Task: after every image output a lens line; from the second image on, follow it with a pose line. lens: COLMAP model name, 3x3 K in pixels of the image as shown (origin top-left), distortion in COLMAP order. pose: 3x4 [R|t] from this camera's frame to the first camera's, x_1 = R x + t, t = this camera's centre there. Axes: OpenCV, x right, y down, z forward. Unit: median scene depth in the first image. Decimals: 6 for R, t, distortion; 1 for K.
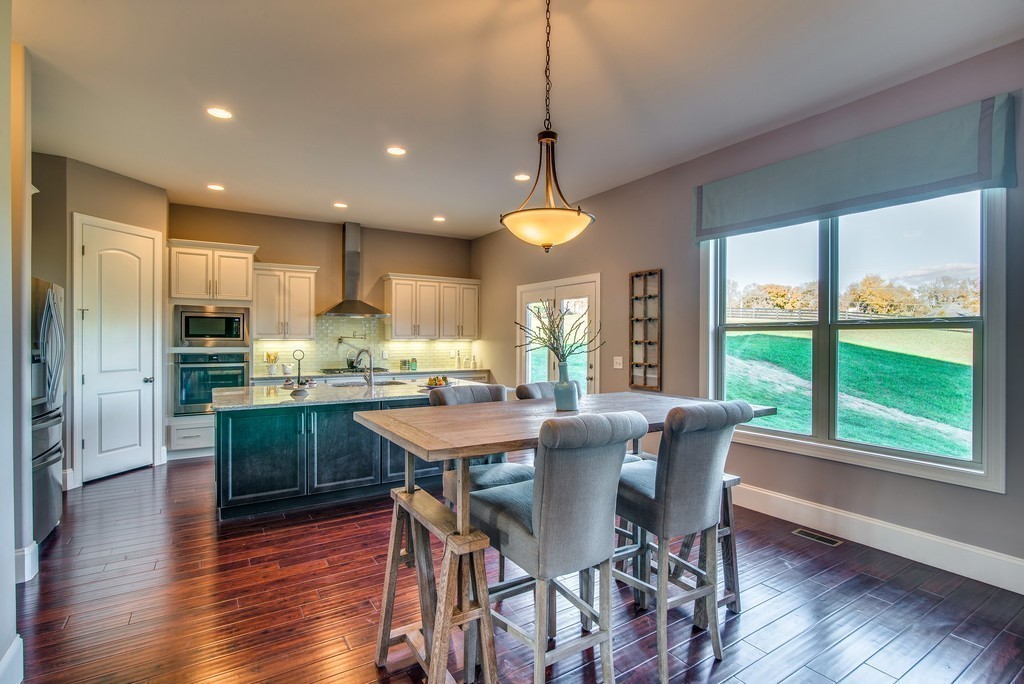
lens RADIAL K [[476.9, 0, 505.0], [0, 476.9, 340.1], [0, 0, 1]] dist [-0.000713, 0.000426]
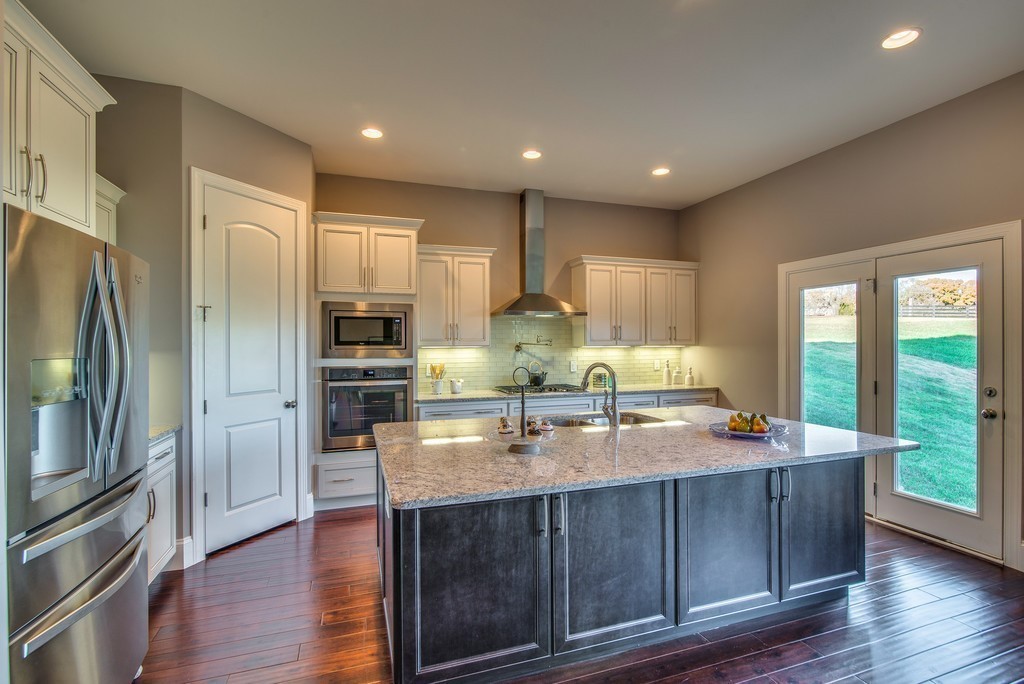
lens RADIAL K [[465.0, 0, 512.7], [0, 465.0, 344.4], [0, 0, 1]] dist [0.000147, 0.000421]
pose [[0.974863, -0.007386, -0.222682, -0.234529], [0.006788, 0.999971, -0.003447, -0.002698], [0.222701, 0.001848, 0.974885, 0.348241]]
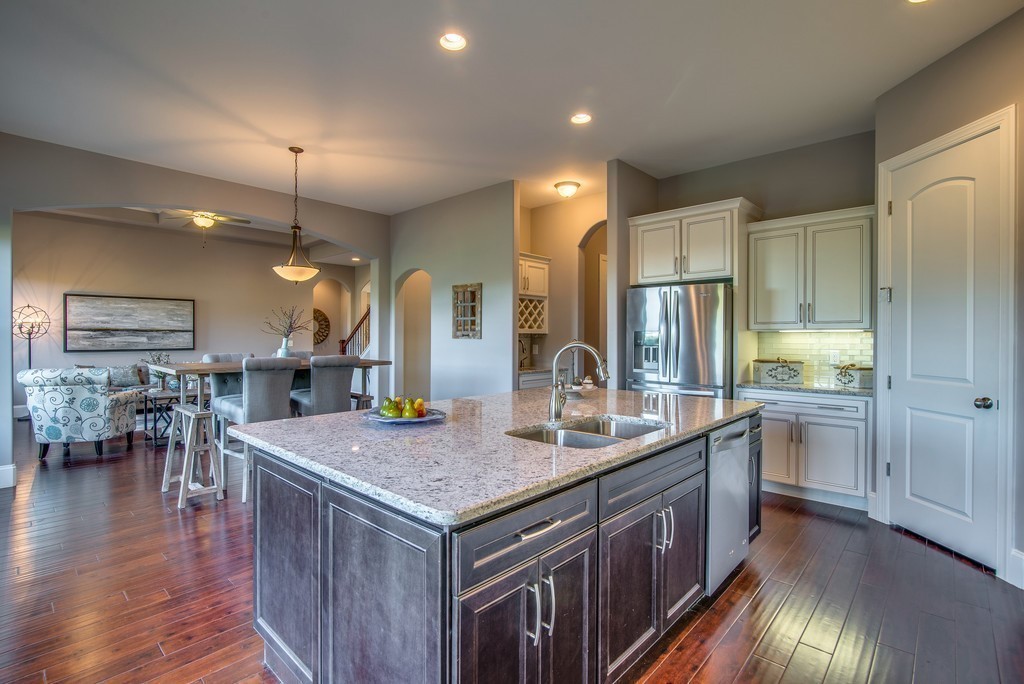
lens RADIAL K [[476.9, 0, 505.0], [0, 476.9, 340.1], [0, 0, 1]] dist [-0.000713, 0.000426]
pose [[-0.966038, -0.004912, -0.258353, -0.088487], [-0.007306, 0.999939, 0.008306, 0.012171], [0.258296, 0.009911, -0.966015, 1.272778]]
